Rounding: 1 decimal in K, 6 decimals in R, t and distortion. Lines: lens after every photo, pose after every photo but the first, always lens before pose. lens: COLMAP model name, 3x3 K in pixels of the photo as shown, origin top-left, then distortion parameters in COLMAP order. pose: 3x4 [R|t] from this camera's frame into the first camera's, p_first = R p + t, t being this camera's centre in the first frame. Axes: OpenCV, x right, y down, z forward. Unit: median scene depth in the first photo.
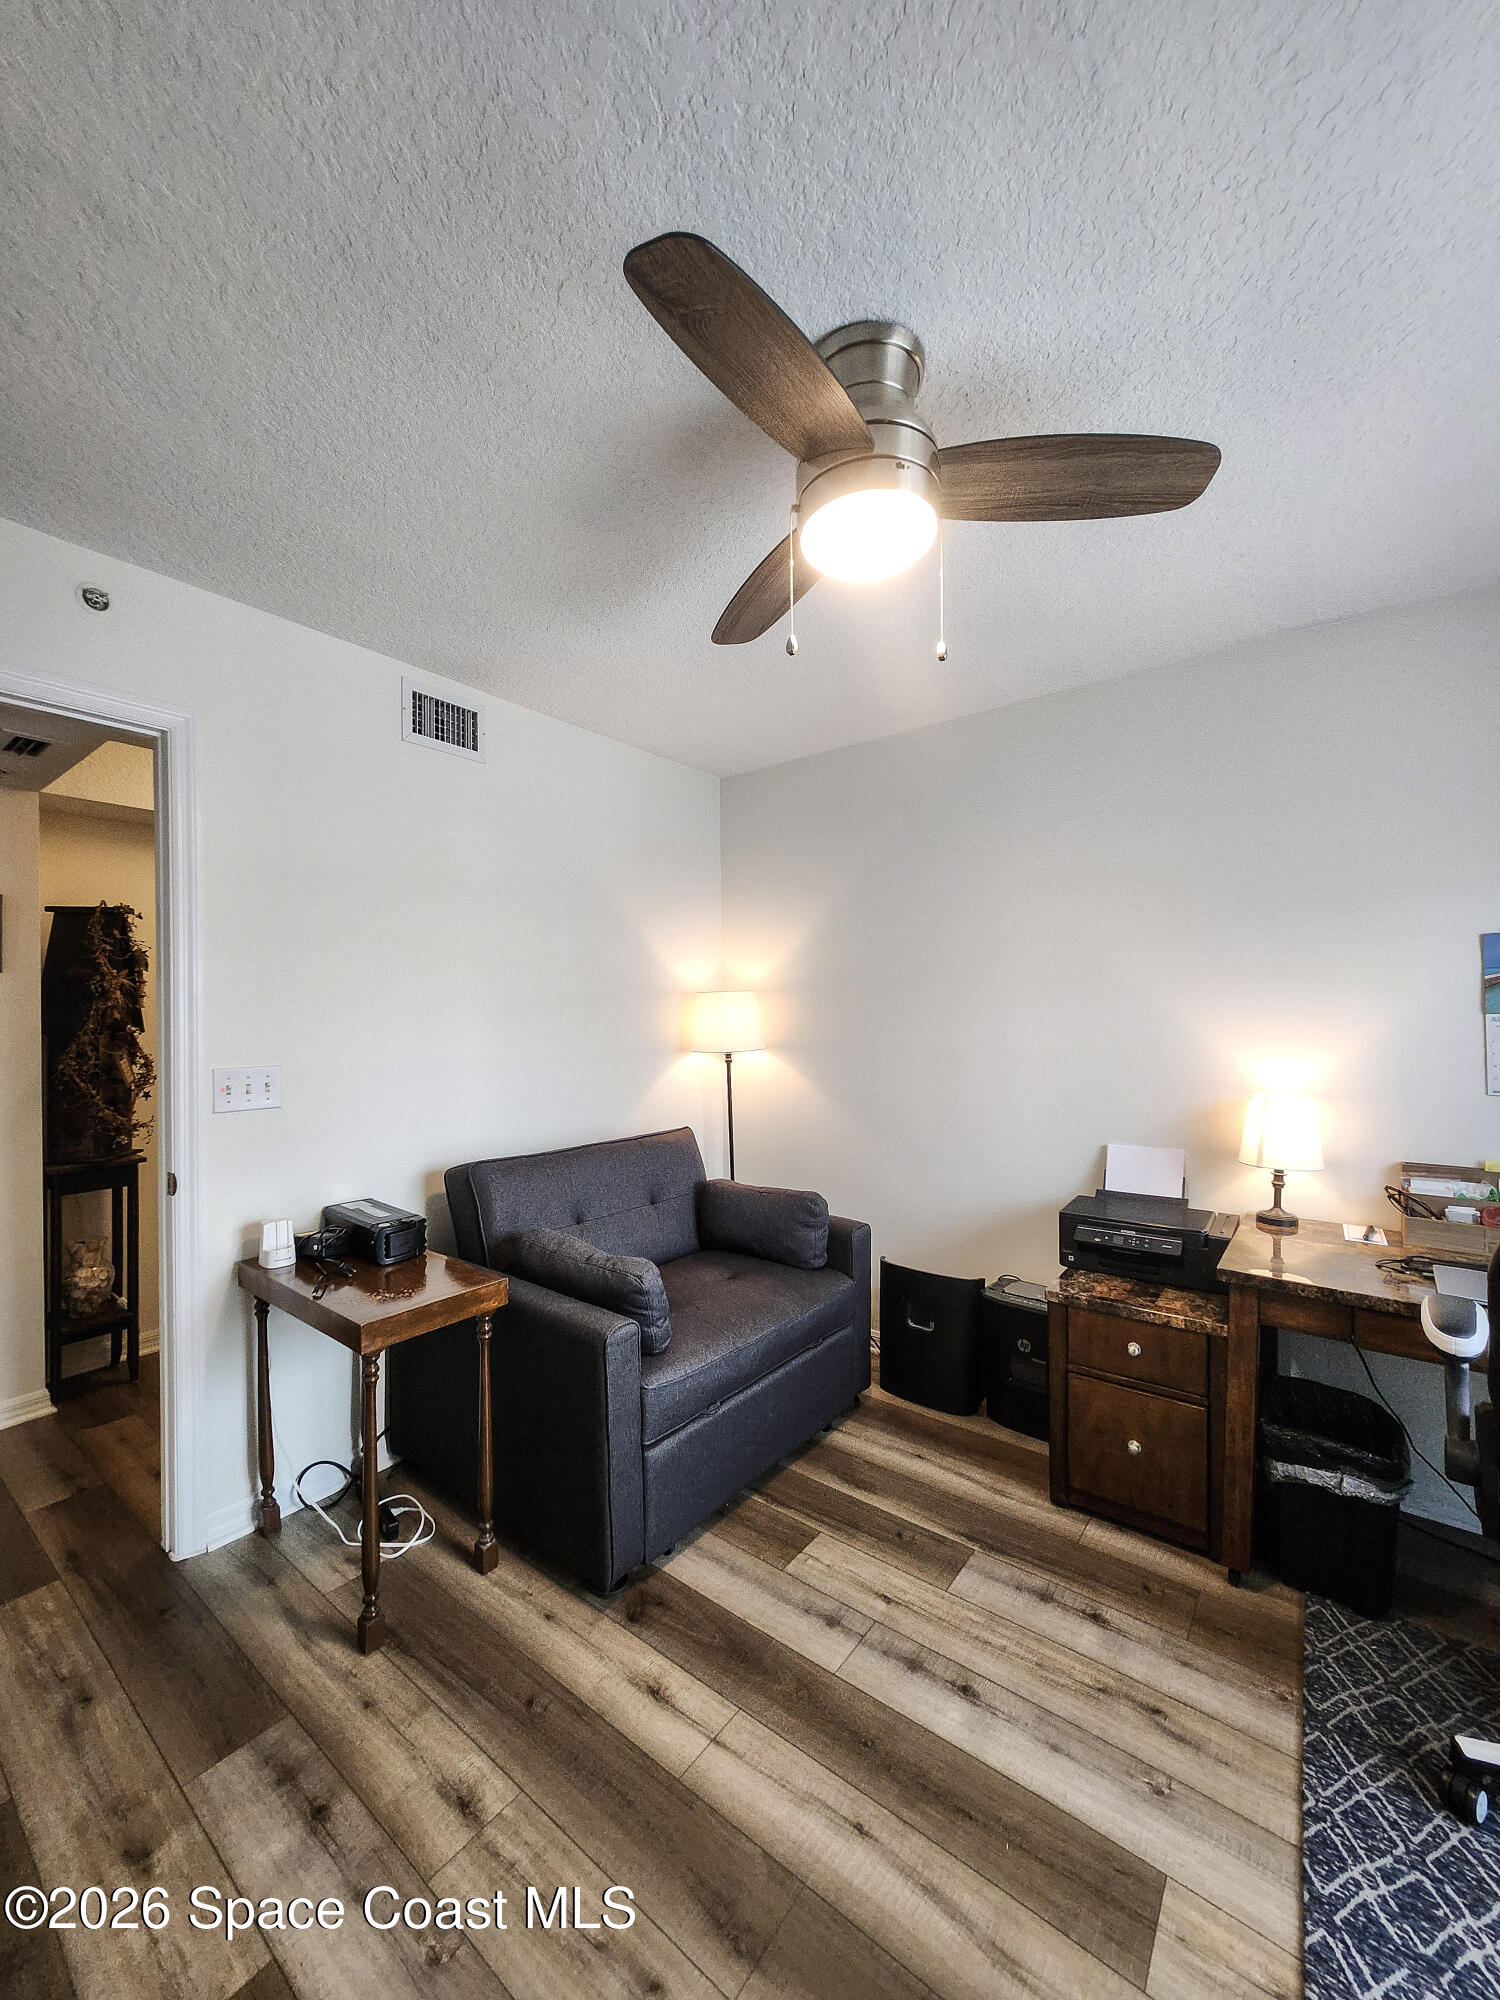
lens RADIAL K [[789.0, 0, 743.1], [0, 789.0, 1003.9], [0, 0, 1]] dist [0.002808, 0.000997]
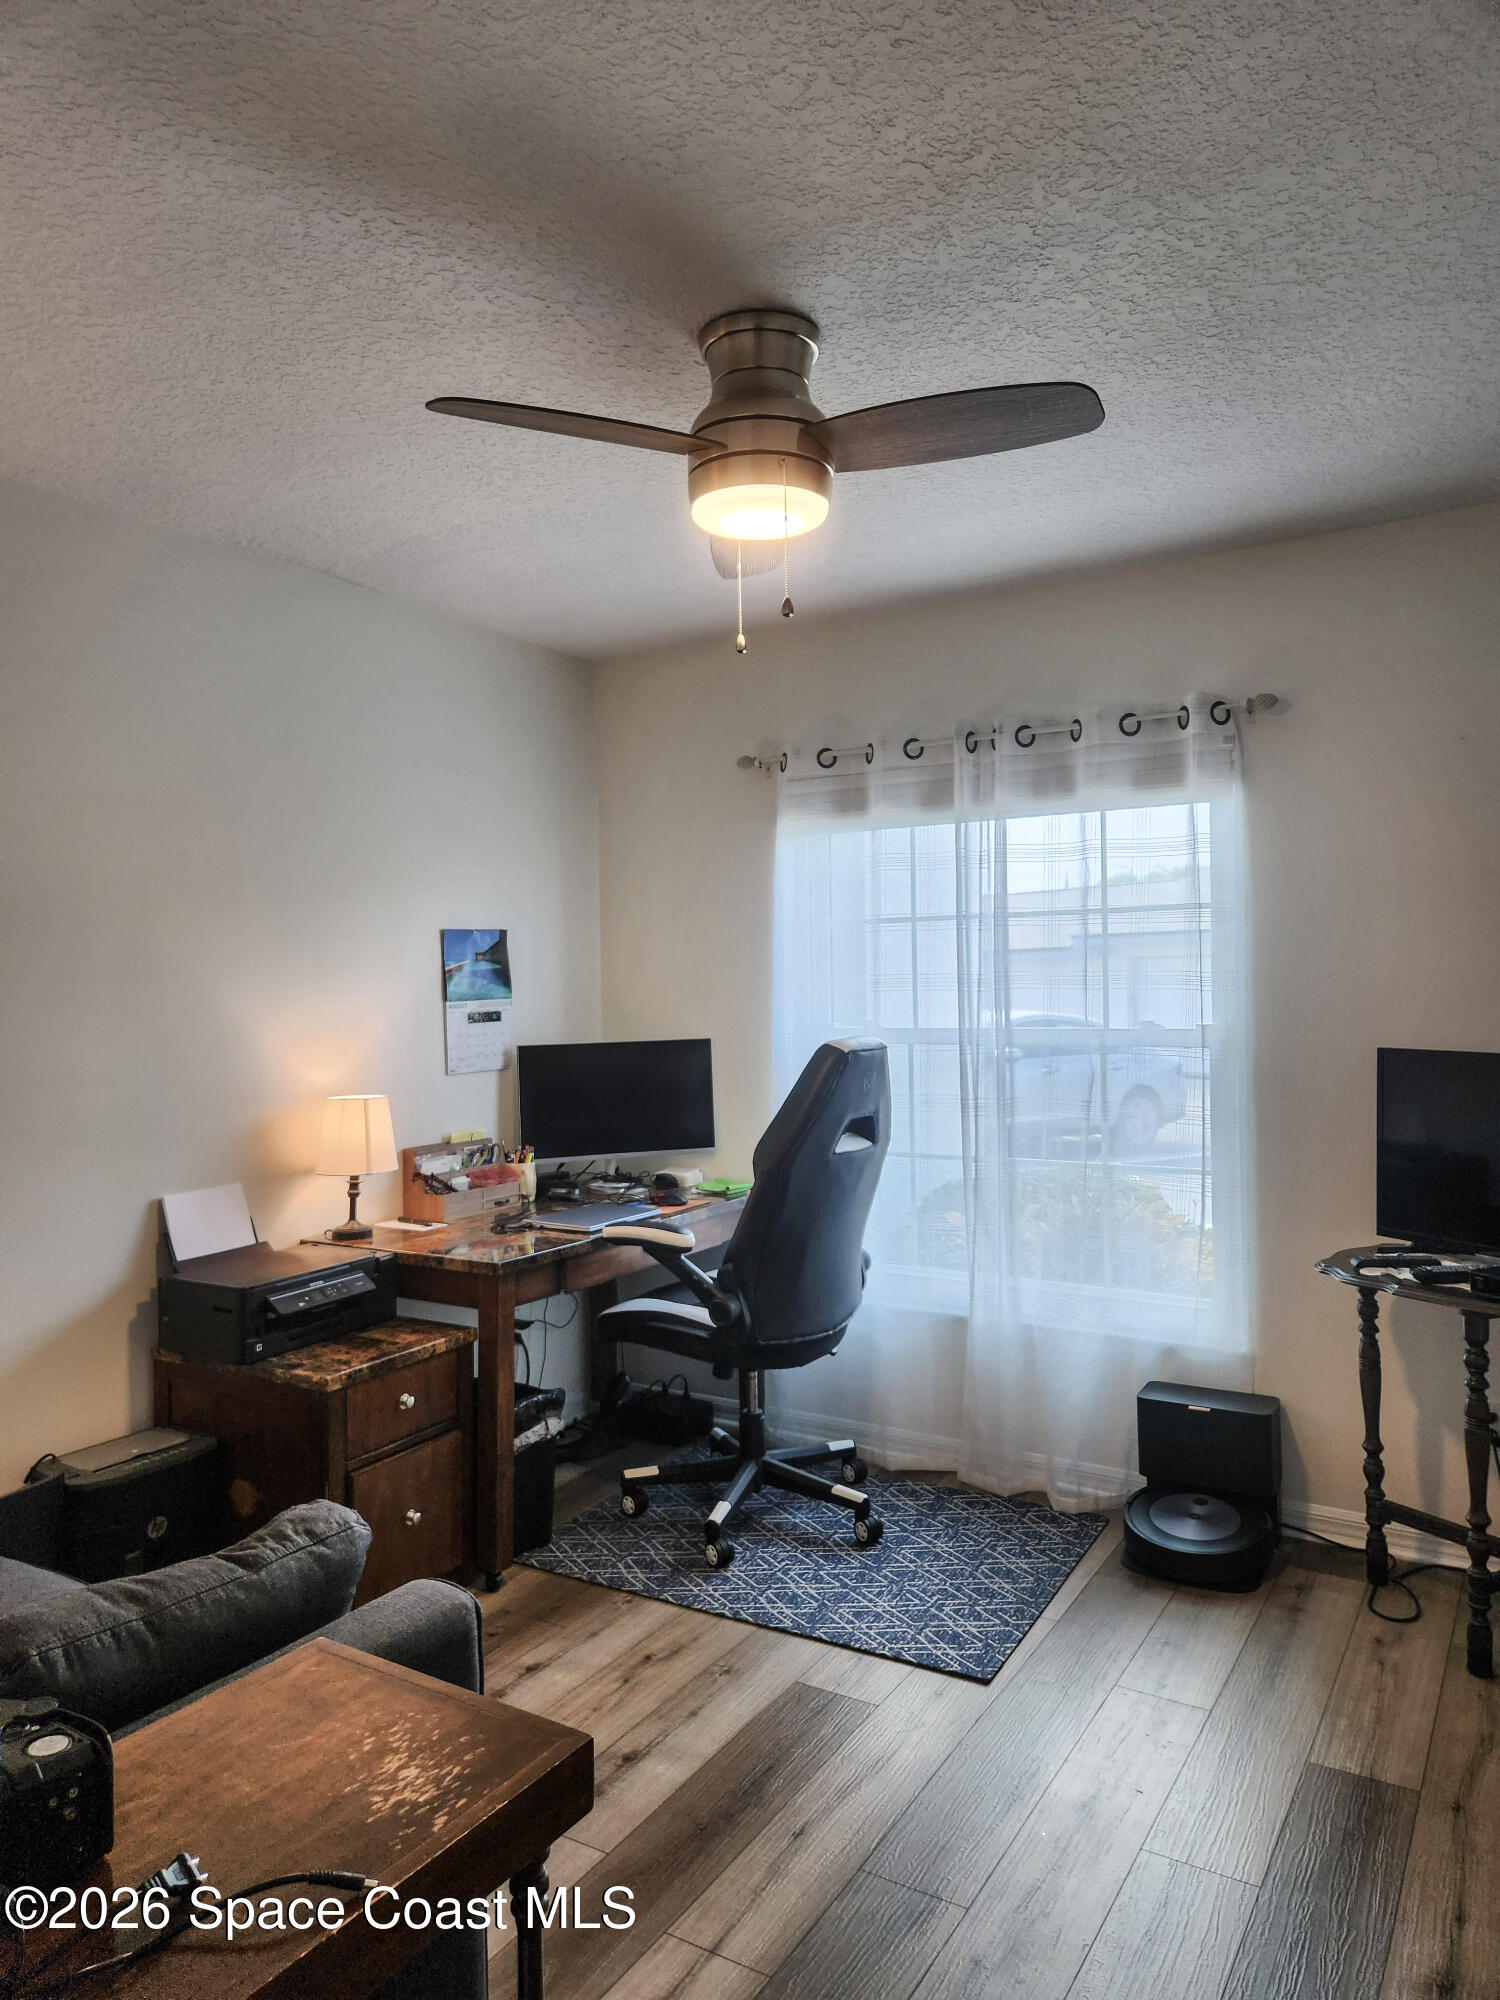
lens RADIAL K [[1359.9, 0, 752.8], [0, 1359.9, 1004.5], [0, 0, 1]] dist [0.028505, -0.001991]
pose [[-0.118951, -0.002671, 0.992897, -0.995175], [0.013042, 0.999906, 0.004252, 0.018289], [-0.992814, 0.013455, -0.118905, 0.822550]]
